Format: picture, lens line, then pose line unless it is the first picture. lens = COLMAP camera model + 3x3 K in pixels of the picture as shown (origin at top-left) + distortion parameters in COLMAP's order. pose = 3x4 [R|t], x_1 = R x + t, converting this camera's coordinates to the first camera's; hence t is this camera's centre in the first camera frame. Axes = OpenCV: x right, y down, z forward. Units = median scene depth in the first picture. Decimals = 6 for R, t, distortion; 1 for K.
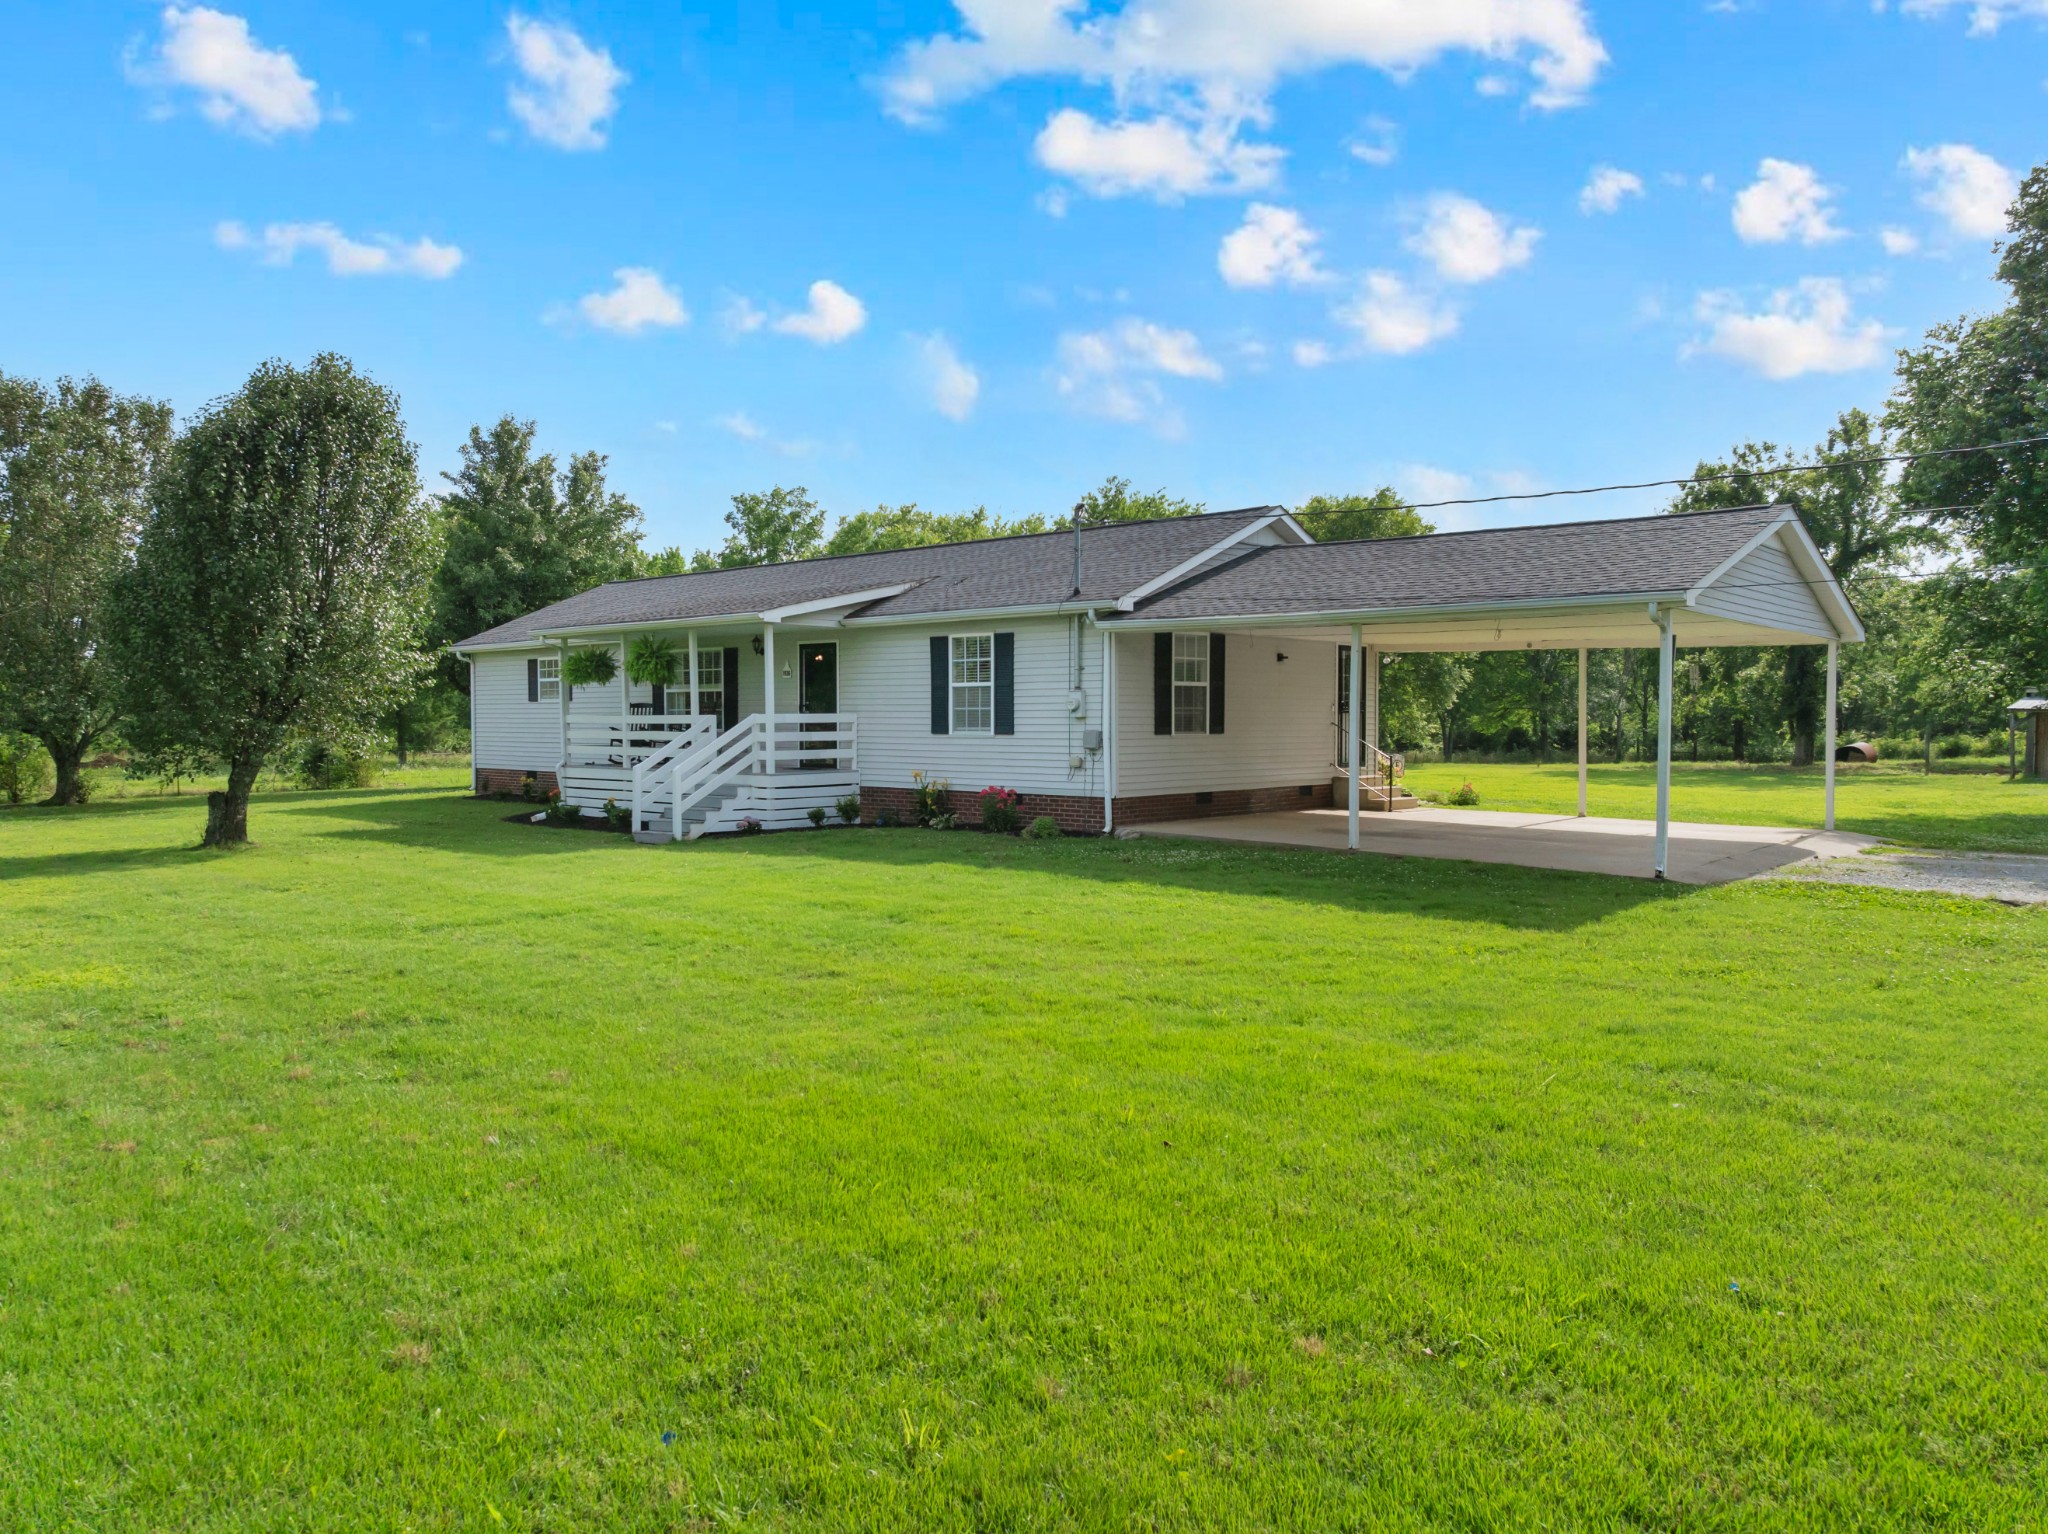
lens RADIAL K [[1440.6, 0, 1030.2], [0, 1440.6, 756.1], [0, 0, 1]] dist [-0.041220, 0.008803]
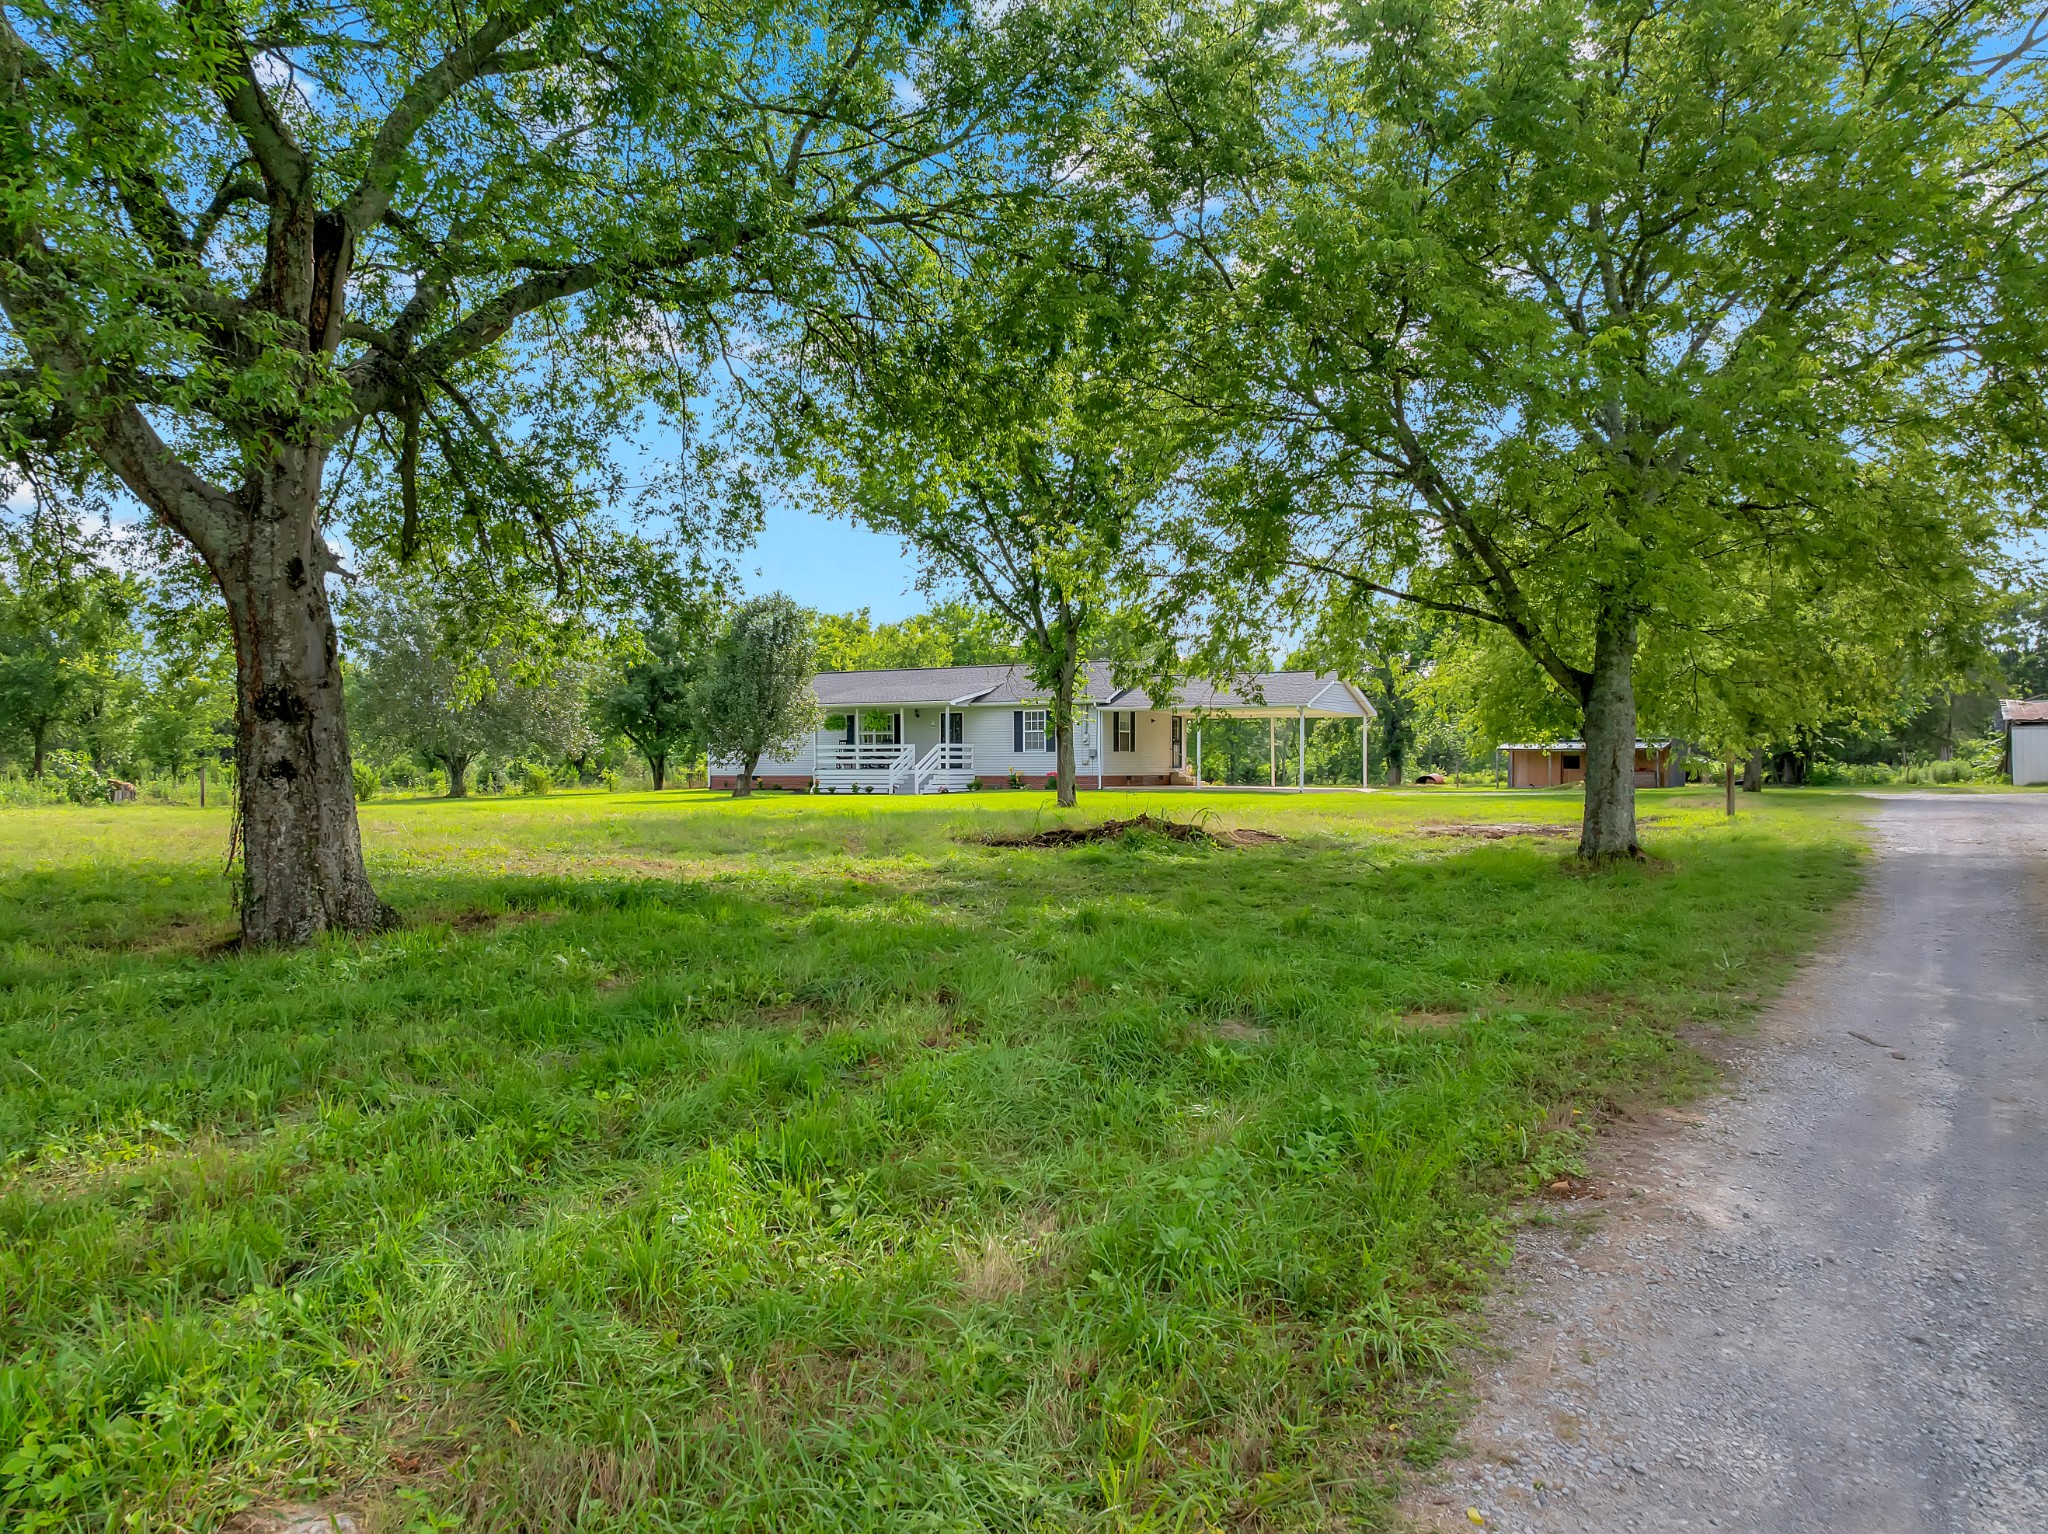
lens RADIAL K [[1440.6, 0, 1030.2], [0, 1440.6, 756.1], [0, 0, 1]] dist [-0.041220, 0.008803]
pose [[0.978541, 0.005435, 0.205981, -0.529296], [0.002722, 0.999224, -0.039294, 0.083838], [-0.206035, 0.039012, 0.977767, -1.308675]]
